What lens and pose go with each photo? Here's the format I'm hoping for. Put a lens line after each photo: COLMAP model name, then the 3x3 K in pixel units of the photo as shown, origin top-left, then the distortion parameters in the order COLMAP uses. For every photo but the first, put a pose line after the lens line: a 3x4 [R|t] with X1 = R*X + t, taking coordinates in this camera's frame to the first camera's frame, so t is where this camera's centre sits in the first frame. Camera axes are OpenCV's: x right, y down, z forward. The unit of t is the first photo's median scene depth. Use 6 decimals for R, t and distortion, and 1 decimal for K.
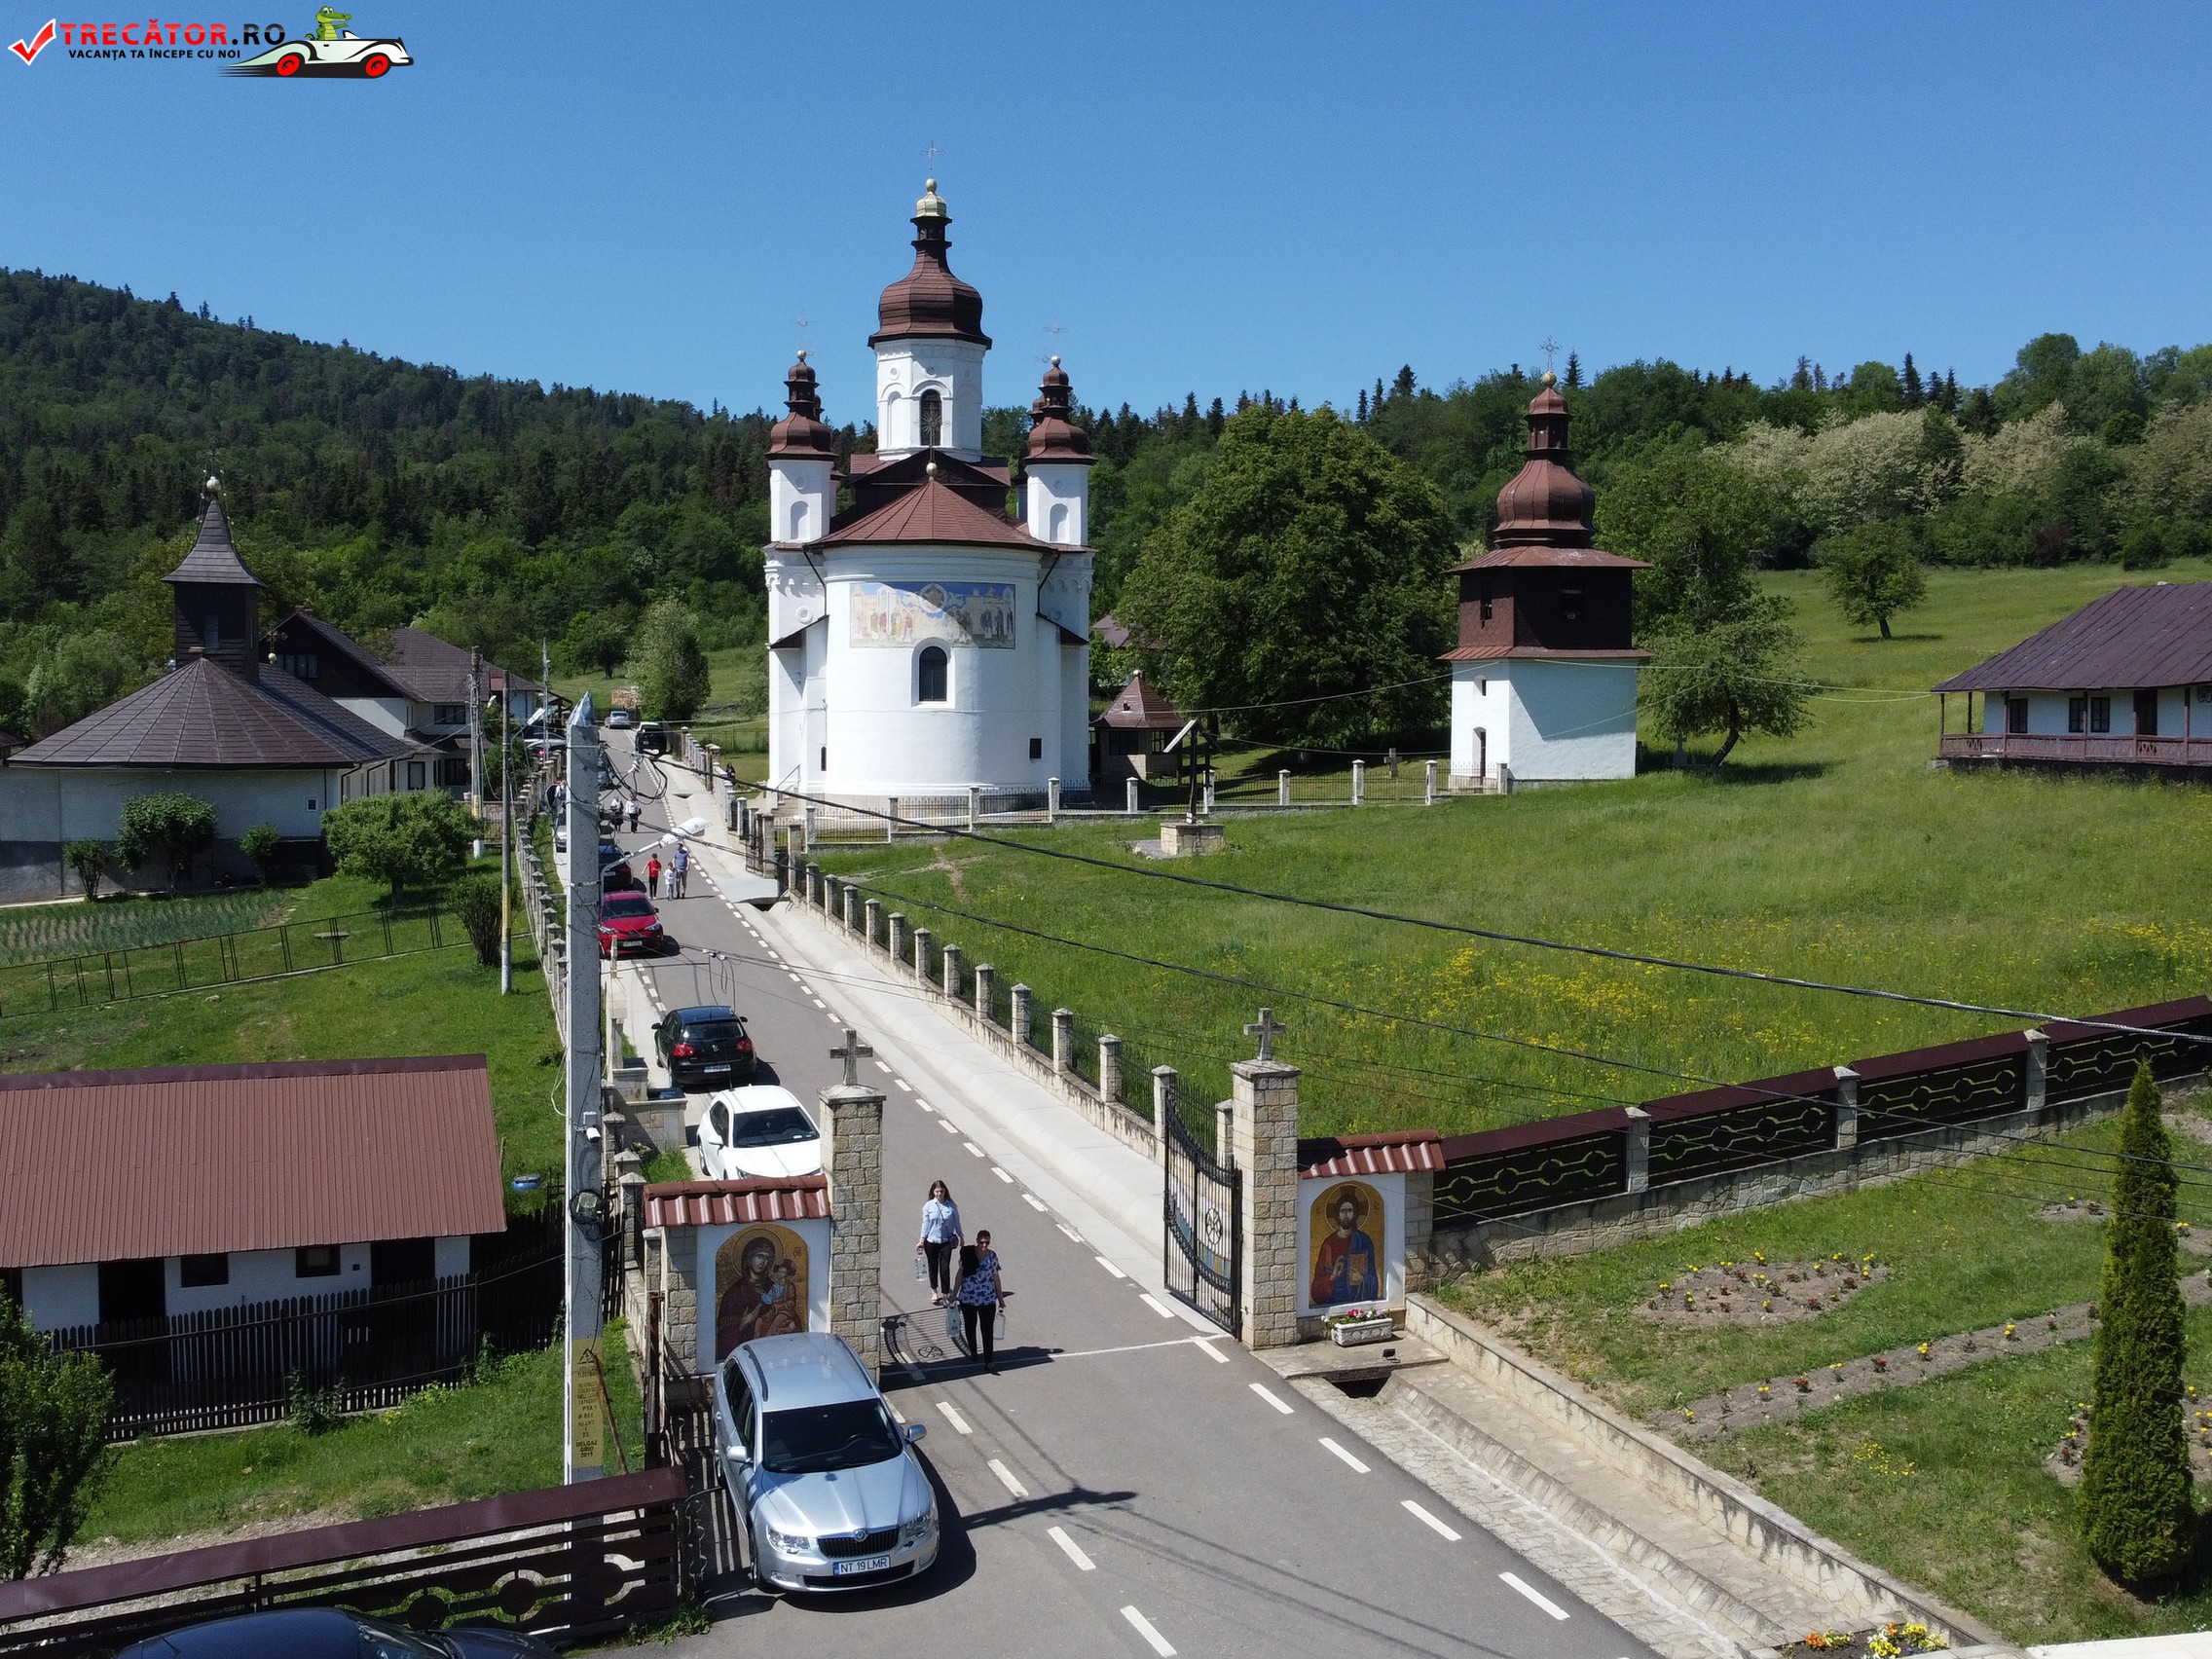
lens RADIAL K [[2229.7, 0, 1101.0], [0, 2229.7, 826.0], [0, 0, 1]] dist [0.020902, 0.000000]
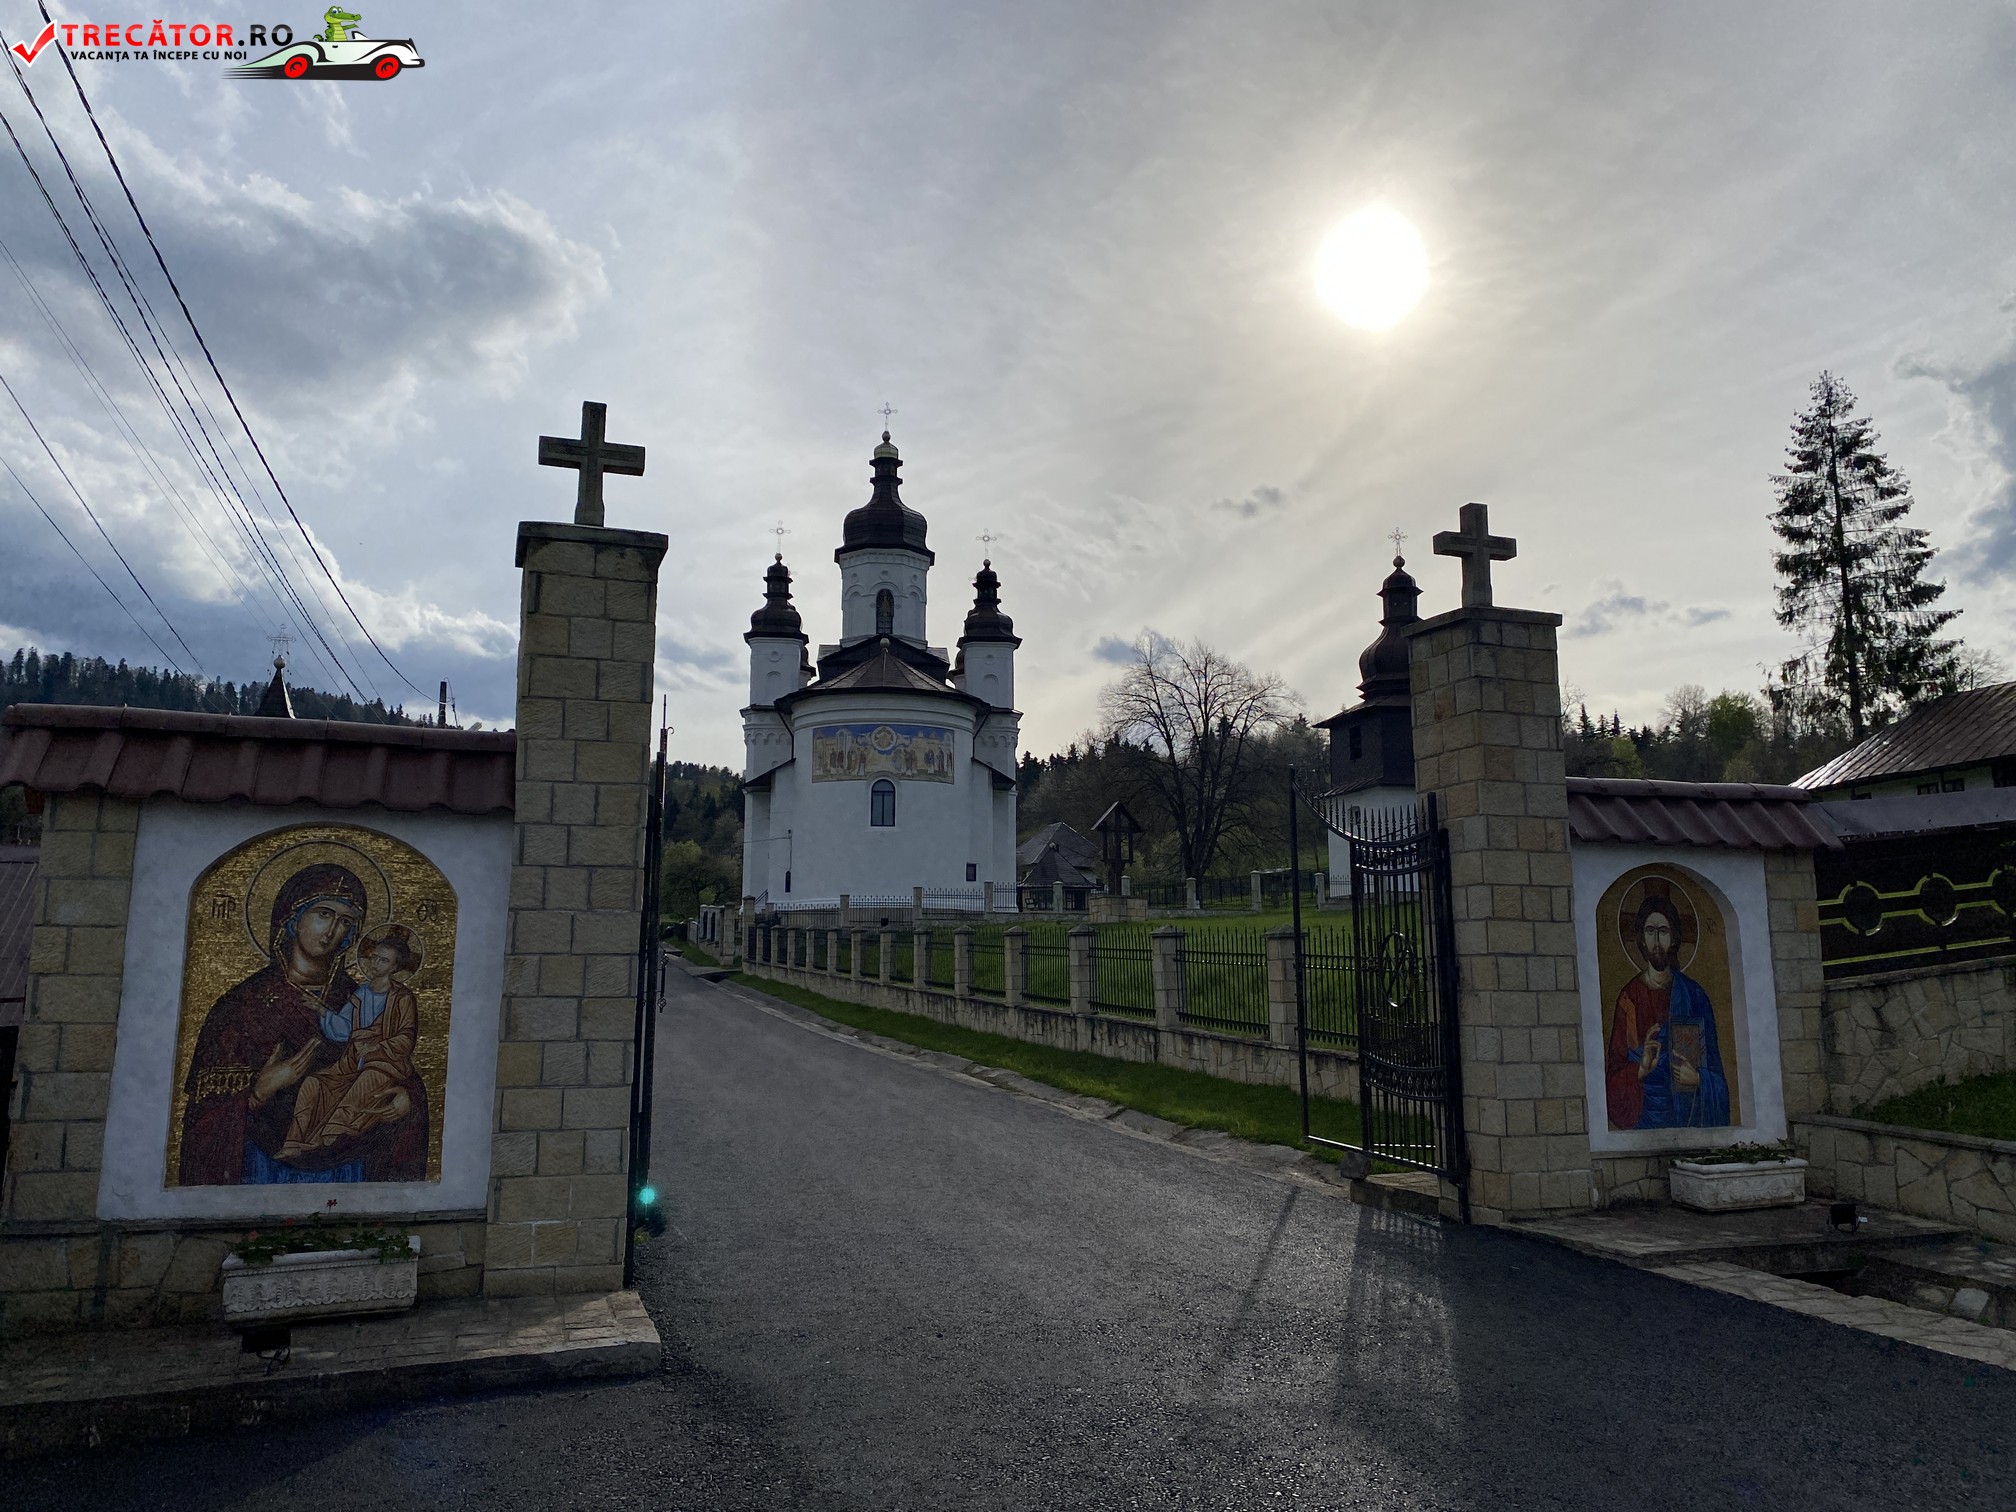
lens RADIAL K [[1525.2, 0, 1009.6], [0, 1525.2, 768.2], [0, 0, 1]] dist [0.035569, 0.000333]
pose [[0.999967, -0.008068, 0.000532, -0.009335], [0.008023, 0.981881, -0.189327, 0.061646], [0.001006, 0.189325, 0.981914, 0.205694]]
